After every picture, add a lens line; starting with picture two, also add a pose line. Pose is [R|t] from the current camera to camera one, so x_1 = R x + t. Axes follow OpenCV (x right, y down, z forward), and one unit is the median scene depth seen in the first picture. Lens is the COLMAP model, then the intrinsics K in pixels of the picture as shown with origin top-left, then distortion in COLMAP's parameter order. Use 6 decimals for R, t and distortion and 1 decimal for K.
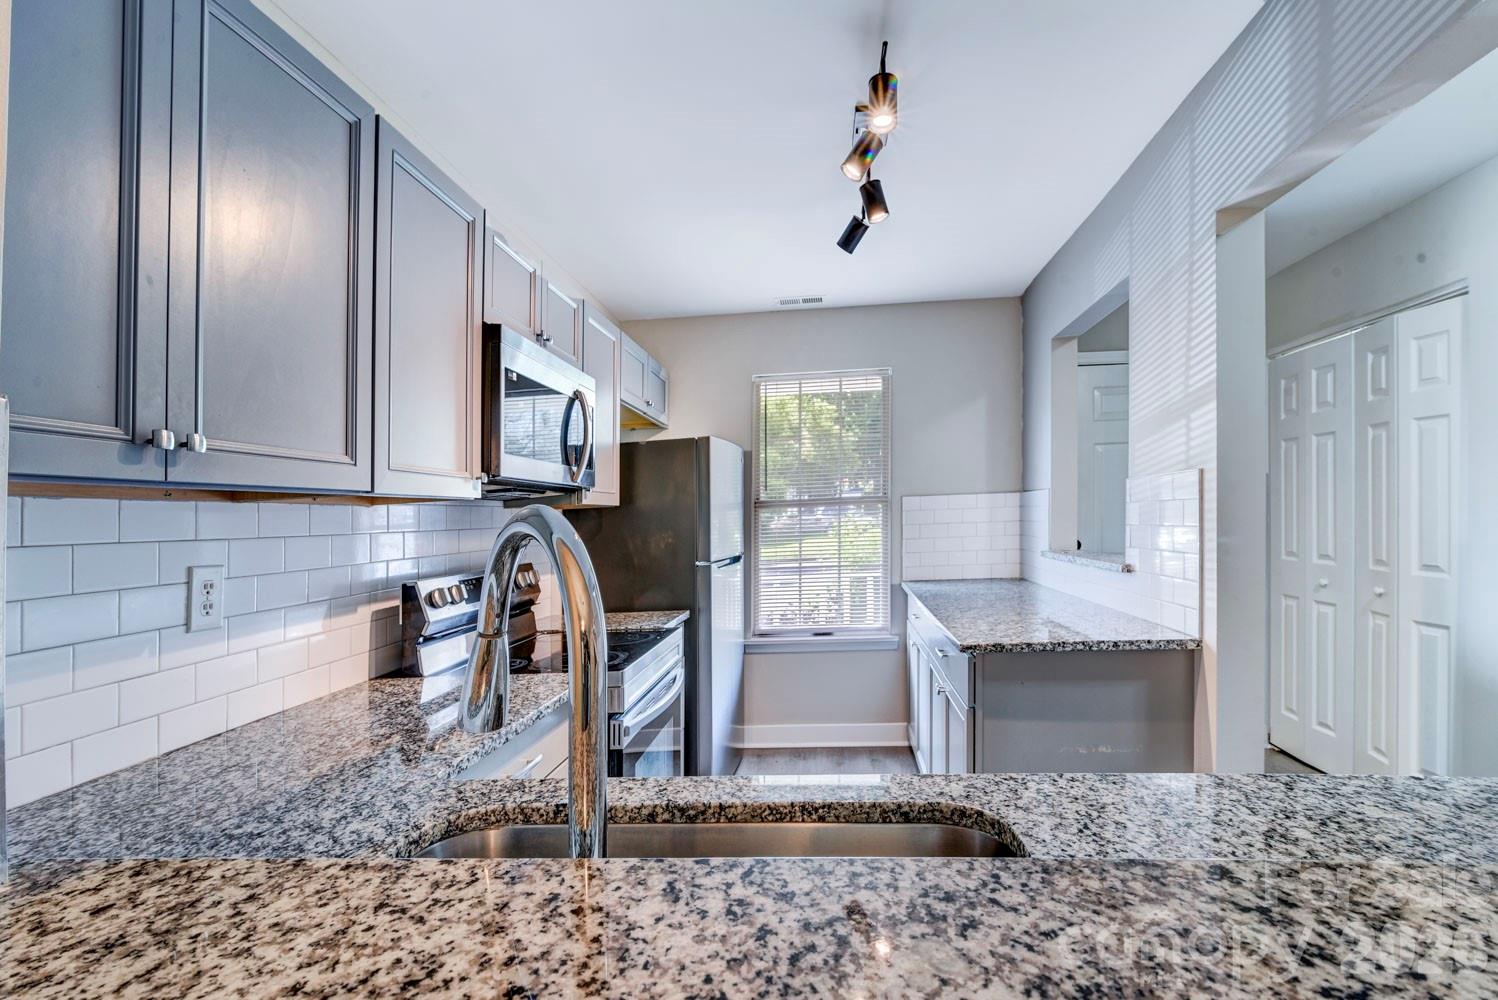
lens RADIAL K [[697.4, 0, 756.2], [0, 697.4, 526.4], [0, 0, 1]] dist [0.034937, 0.000249]
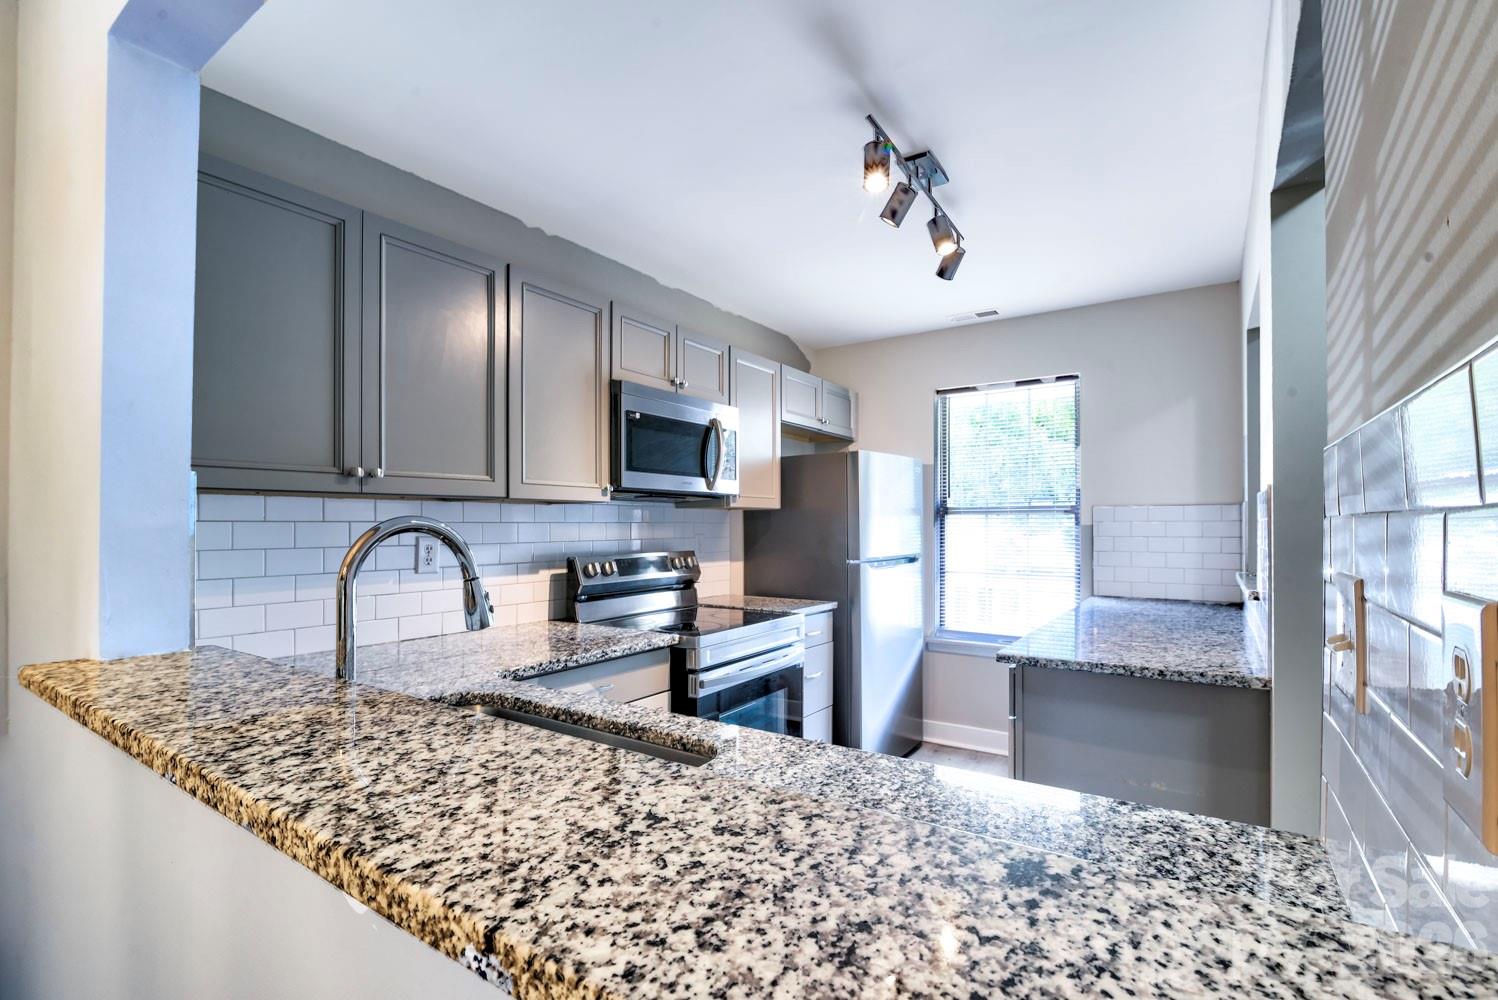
lens RADIAL K [[678.1, 0, 749.0], [0, 678.1, 500.0], [0, 0, 1]] dist [-0.020899, -0.000005]
pose [[0.868177, 0.021145, -0.495804, 0.532945], [-0.039163, 0.998895, -0.025976, -0.017883], [0.494707, 0.041969, 0.868046, -0.052033]]
